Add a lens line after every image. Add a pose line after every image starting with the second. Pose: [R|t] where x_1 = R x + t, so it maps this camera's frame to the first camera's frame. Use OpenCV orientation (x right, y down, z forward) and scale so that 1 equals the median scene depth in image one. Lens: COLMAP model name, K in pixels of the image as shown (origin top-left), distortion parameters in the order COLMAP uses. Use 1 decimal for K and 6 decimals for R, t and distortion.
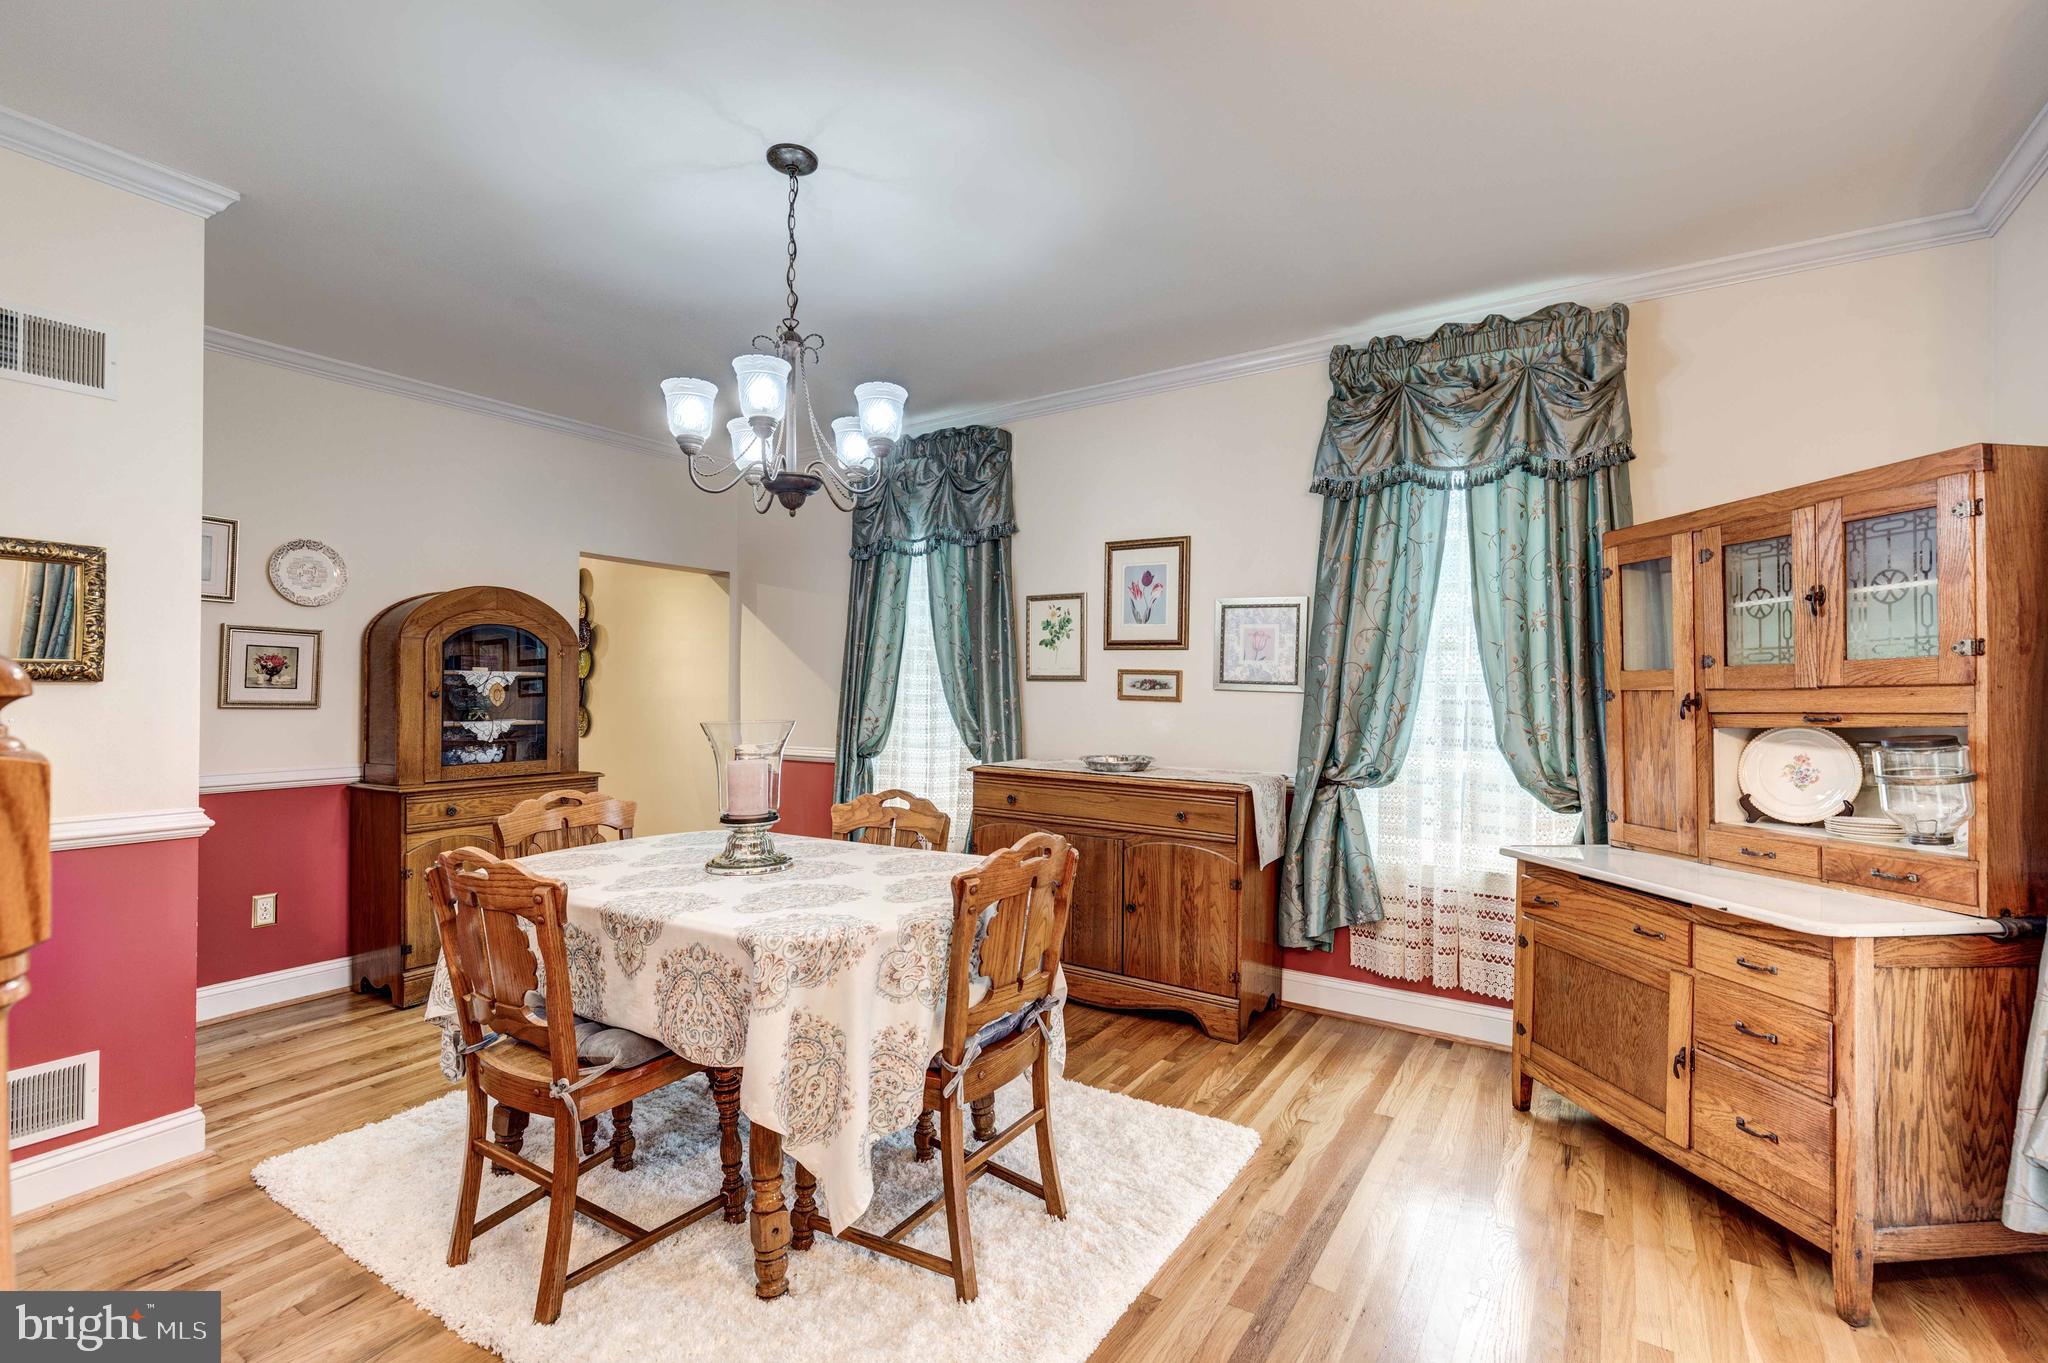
lens RADIAL K [[937.7, 0, 1024.0], [0, 937.7, 681.5], [0, 0, 1]] dist [-0.002094, -0.000701]
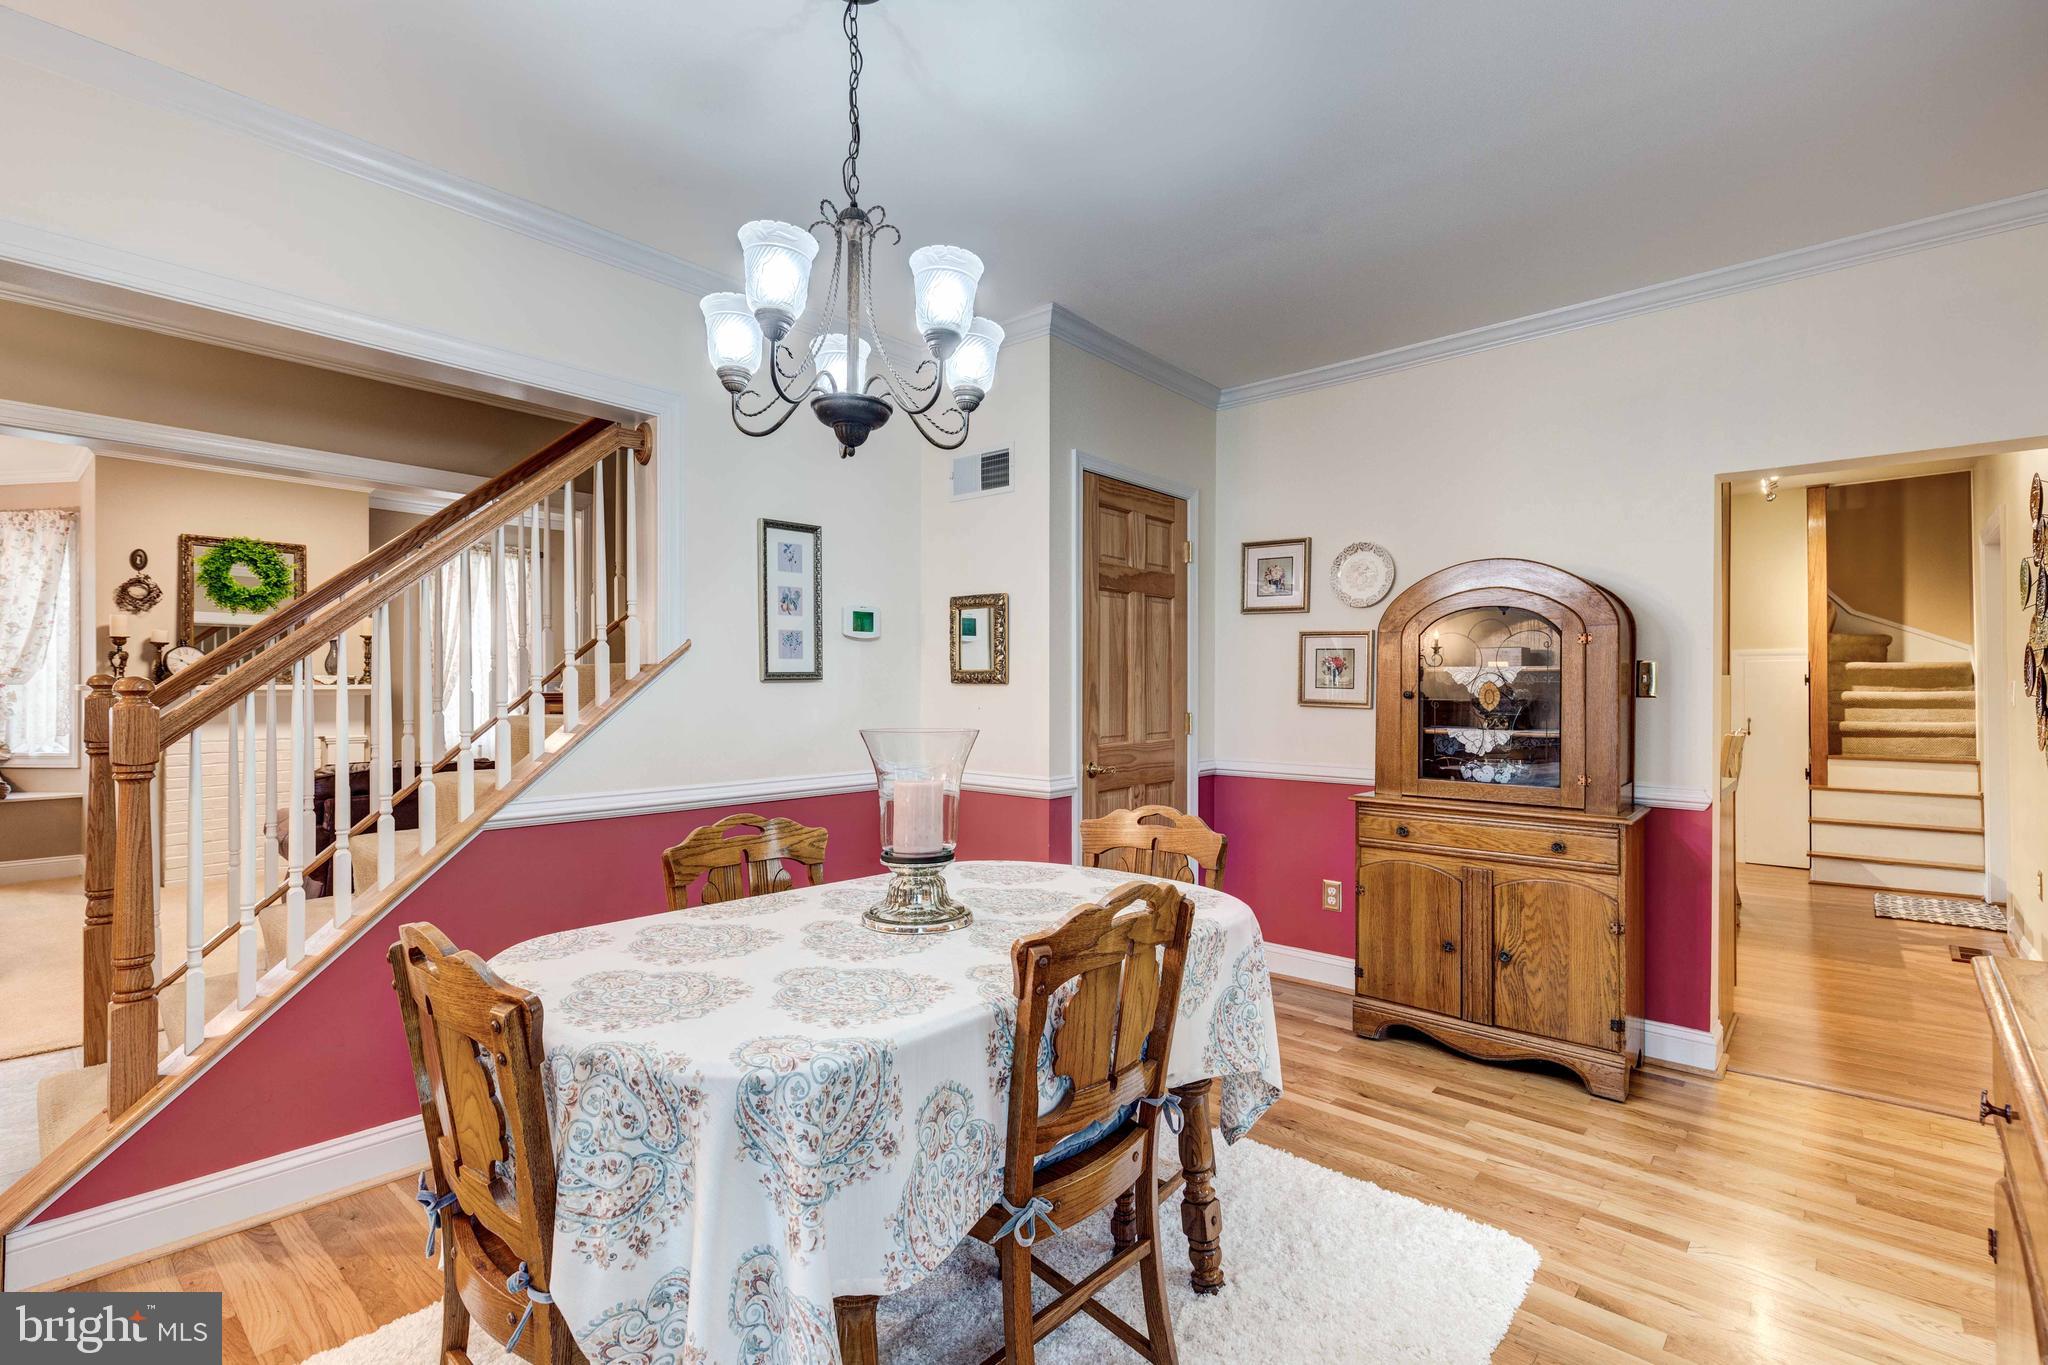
lens RADIAL K [[925.4, 0, 1027.2], [0, 925.4, 695.6], [0, 0, 1]] dist [0.002868, -0.000007]
pose [[-0.164710, 0.000744, -0.986342, 0.551062], [0.006322, 0.999980, -0.000302, 0.024830], [0.986322, -0.006285, -0.164712, 1.577588]]
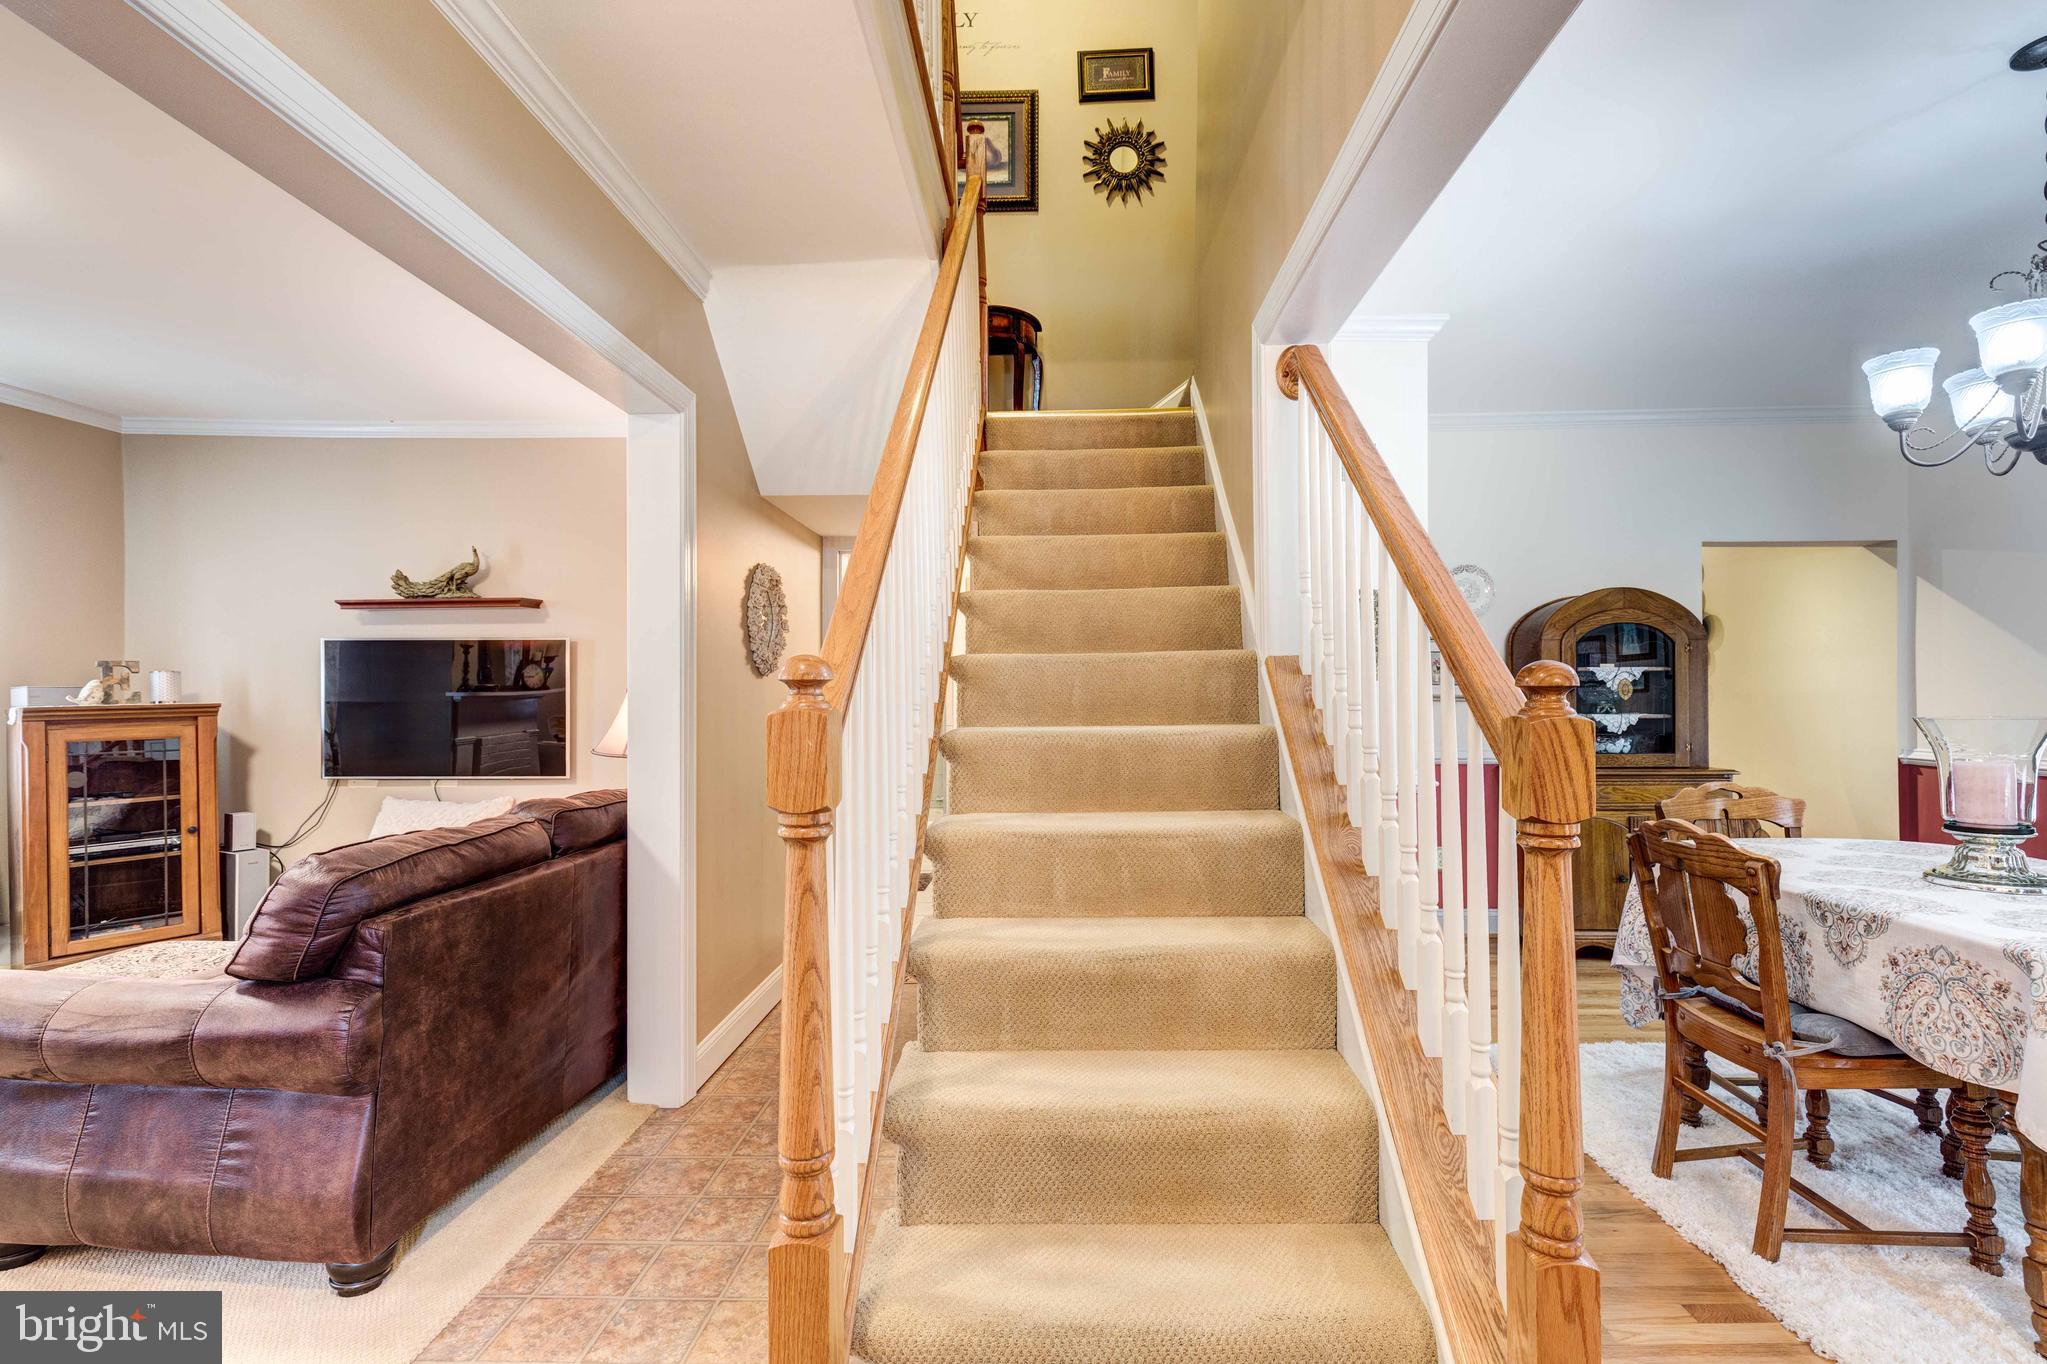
lens RADIAL K [[937.3, 0, 1023.5], [0, 937.3, 682.0], [0, 0, 1]] dist [-0.002094, -0.000701]
pose [[0.513499, -0.010808, -0.858022, -0.008819], [0.014346, 0.999889, -0.004009, 0.001047], [0.857970, -0.010251, 0.513598, -0.263122]]
